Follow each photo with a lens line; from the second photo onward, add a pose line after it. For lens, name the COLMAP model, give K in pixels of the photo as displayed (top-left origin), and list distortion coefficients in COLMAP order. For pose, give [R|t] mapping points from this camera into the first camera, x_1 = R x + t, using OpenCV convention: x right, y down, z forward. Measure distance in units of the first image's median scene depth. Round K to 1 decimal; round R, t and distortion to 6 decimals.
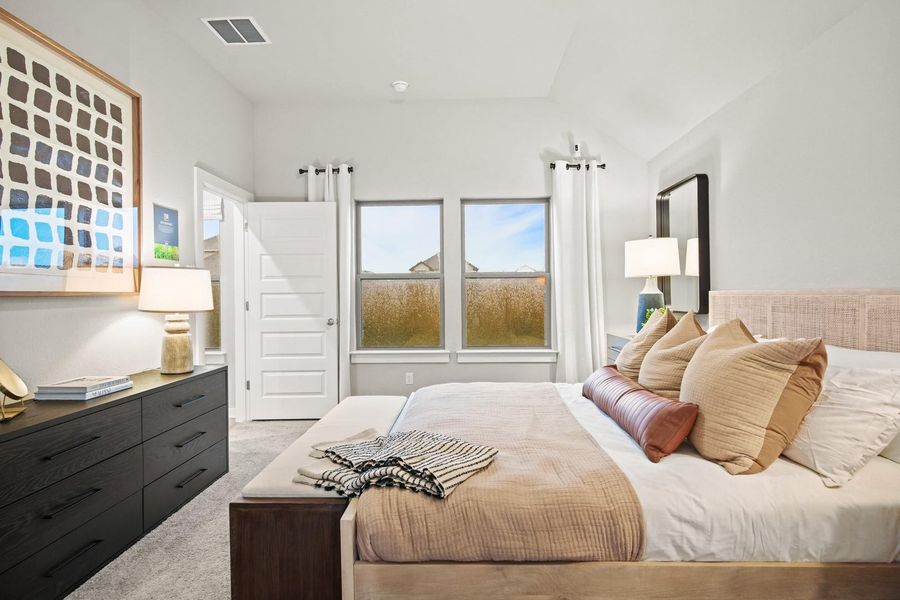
lens RADIAL K [[491.8, 0, 447.1], [0, 491.8, 300.6], [0, 0, 1]] dist [-0.007966, 0.003469]
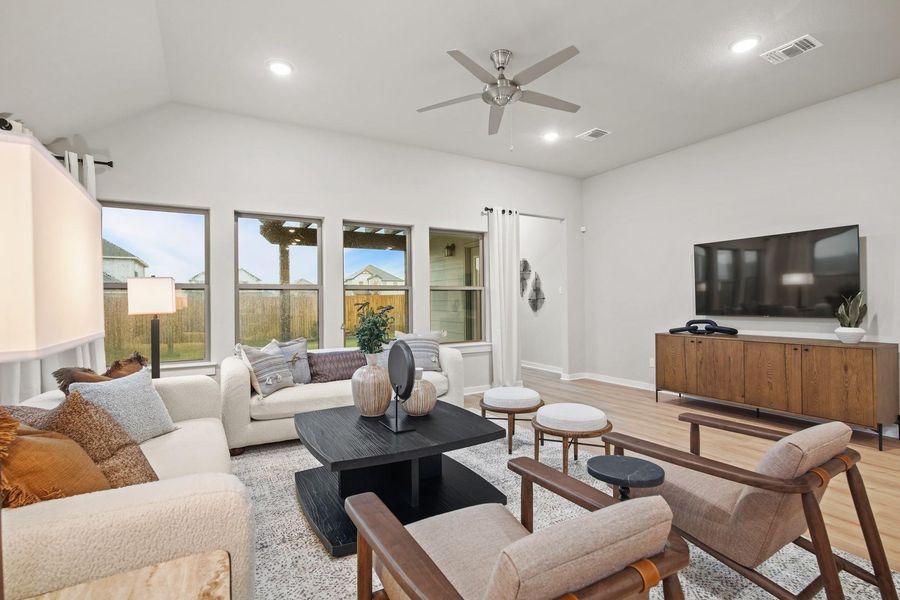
lens RADIAL K [[436.7, 0, 448.0], [0, 436.7, 299.8], [0, 0, 1]] dist [-0.000403, 0.000008]
pose [[0.847871, 0.003336, 0.530192, -0.106043], [0.010532, 0.999677, -0.023134, 0.001542], [-0.530098, 0.025199, 0.847562, 0.003934]]
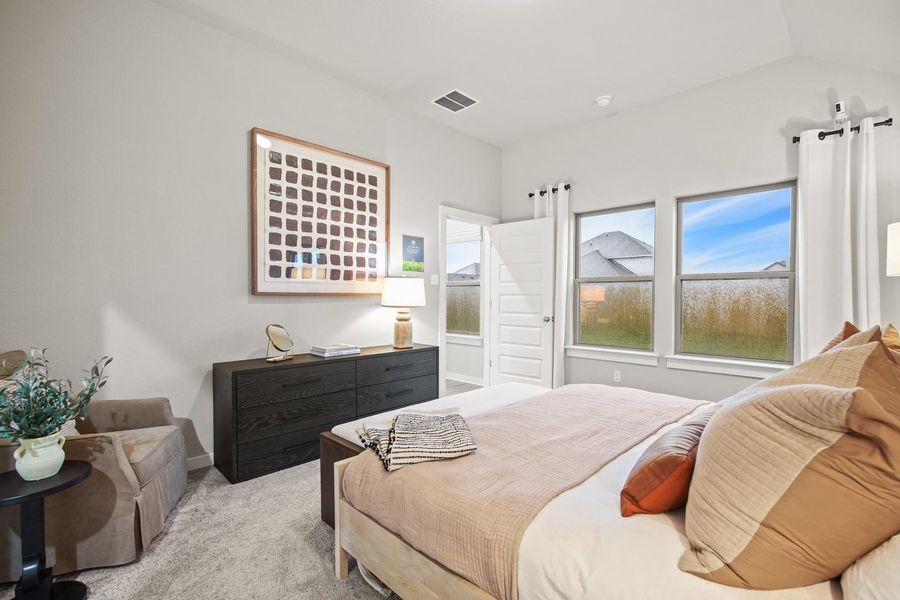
lens RADIAL K [[403.2, 0, 455.6], [0, 403.2, 303.1], [0, 0, 1]] dist [-0.005044, 0.002215]
pose [[0.735072, 0.022724, -0.677608, 0.405433], [-0.017071, 0.999742, 0.015008, -0.009290], [0.677774, 0.000535, 0.735270, 0.213256]]
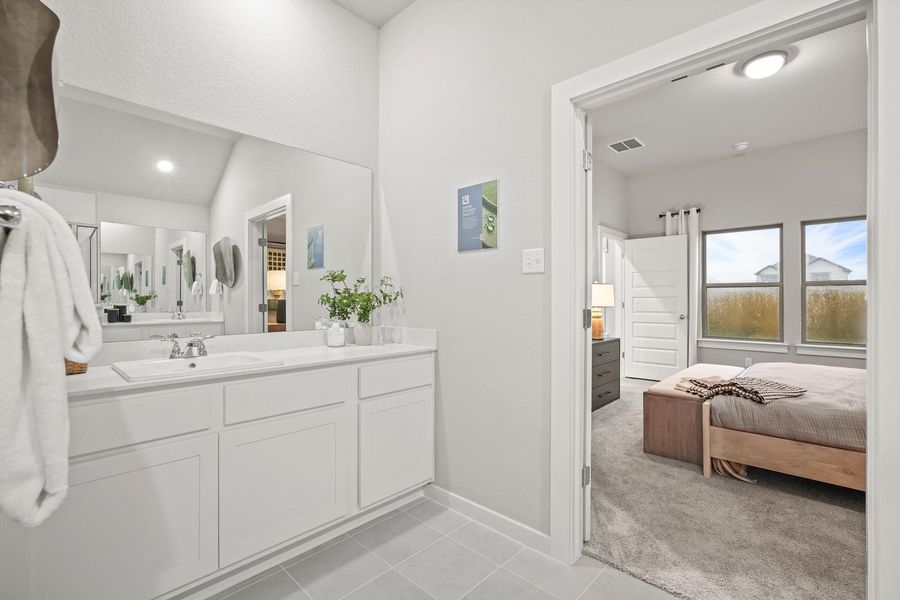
lens RADIAL K [[403.2, 0, 452.1], [0, 403.2, 297.6], [0, 0, 1]] dist [-0.005044, 0.002215]
pose [[0.750400, 0.005109, -0.660964, 0.063077], [-0.013545, 0.999879, -0.007649, 0.006676], [0.660845, 0.014693, 0.750378, -0.546239]]
